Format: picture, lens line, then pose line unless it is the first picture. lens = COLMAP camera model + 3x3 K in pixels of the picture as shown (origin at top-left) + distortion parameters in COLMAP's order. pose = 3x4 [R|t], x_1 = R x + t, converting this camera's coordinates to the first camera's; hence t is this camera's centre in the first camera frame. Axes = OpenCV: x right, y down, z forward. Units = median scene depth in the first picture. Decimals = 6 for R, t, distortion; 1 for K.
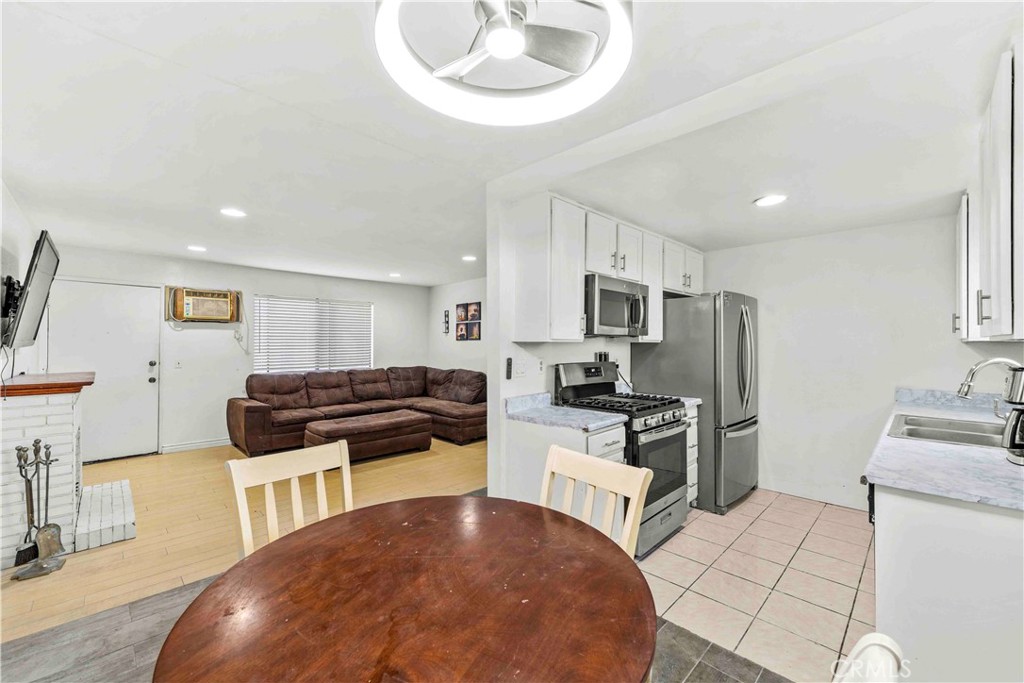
lens RADIAL K [[412.4, 0, 512.0], [0, 412.4, 341.5], [0, 0, 1]] dist [-0.001913, -0.000156]
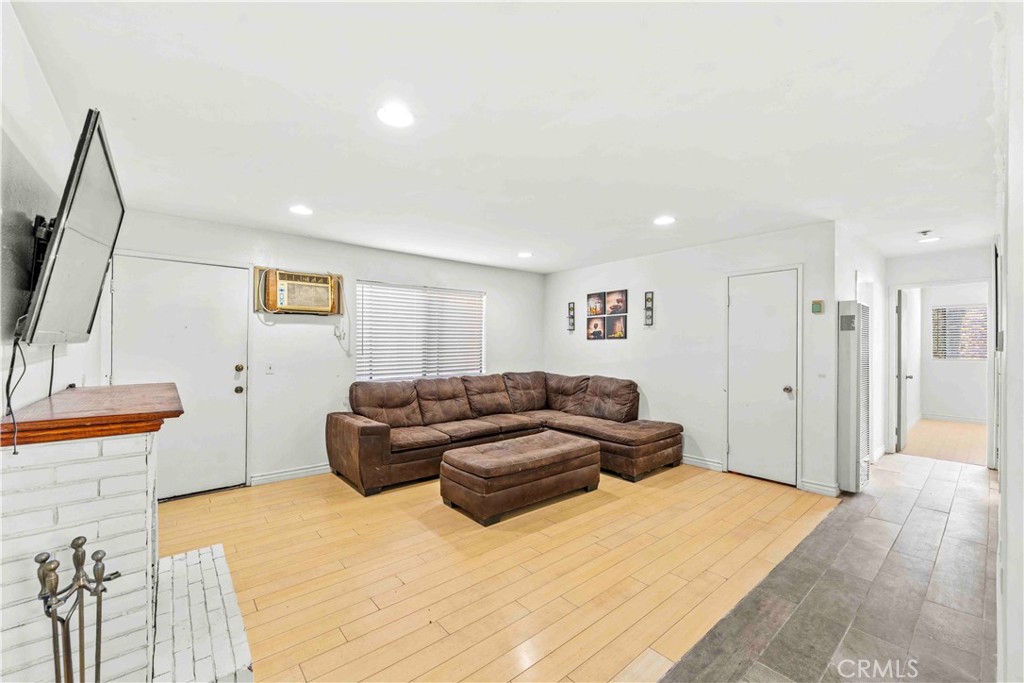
lens RADIAL K [[411.8, 0, 513.2], [0, 411.8, 345.1], [0, 0, 1]] dist [-0.000800, -0.000290]
pose [[0.996658, 0.001239, -0.081680, -0.258252], [-0.000869, 0.999989, 0.004565, 0.005736], [0.081685, -0.004478, 0.996648, 0.238351]]
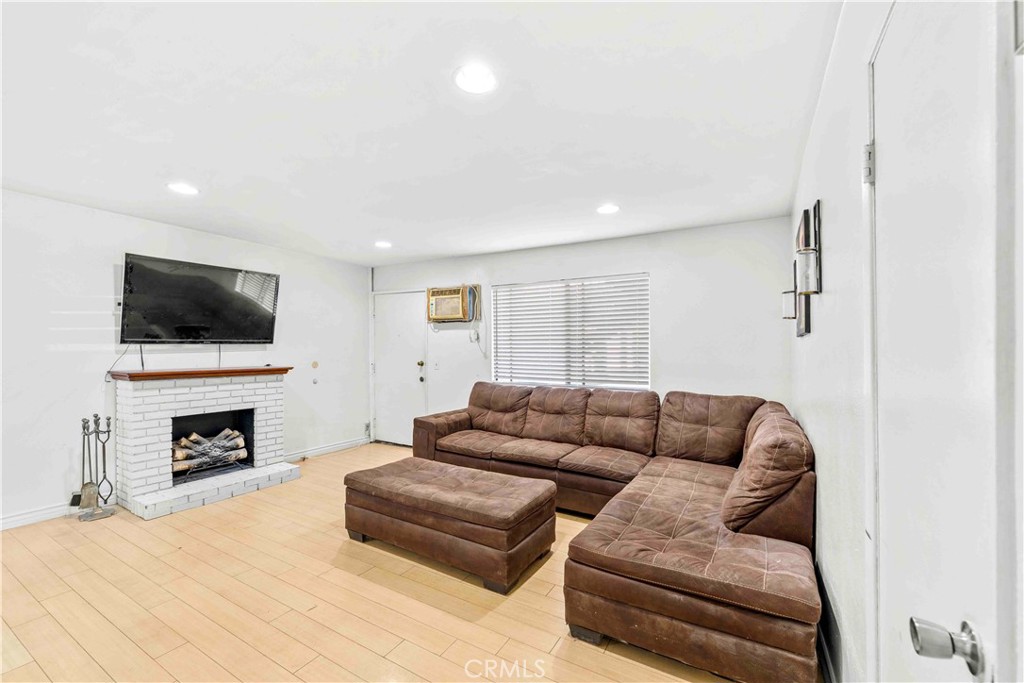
lens RADIAL K [[419.2, 0, 511.0], [0, 419.2, 347.7], [0, 0, 1]] dist [0.000629, 0.000123]
pose [[0.256575, 0.002679, -0.966521, 0.192705], [-0.002541, 0.999995, 0.002097, 0.007901], [0.966521, 0.001918, 0.256580, 0.800906]]
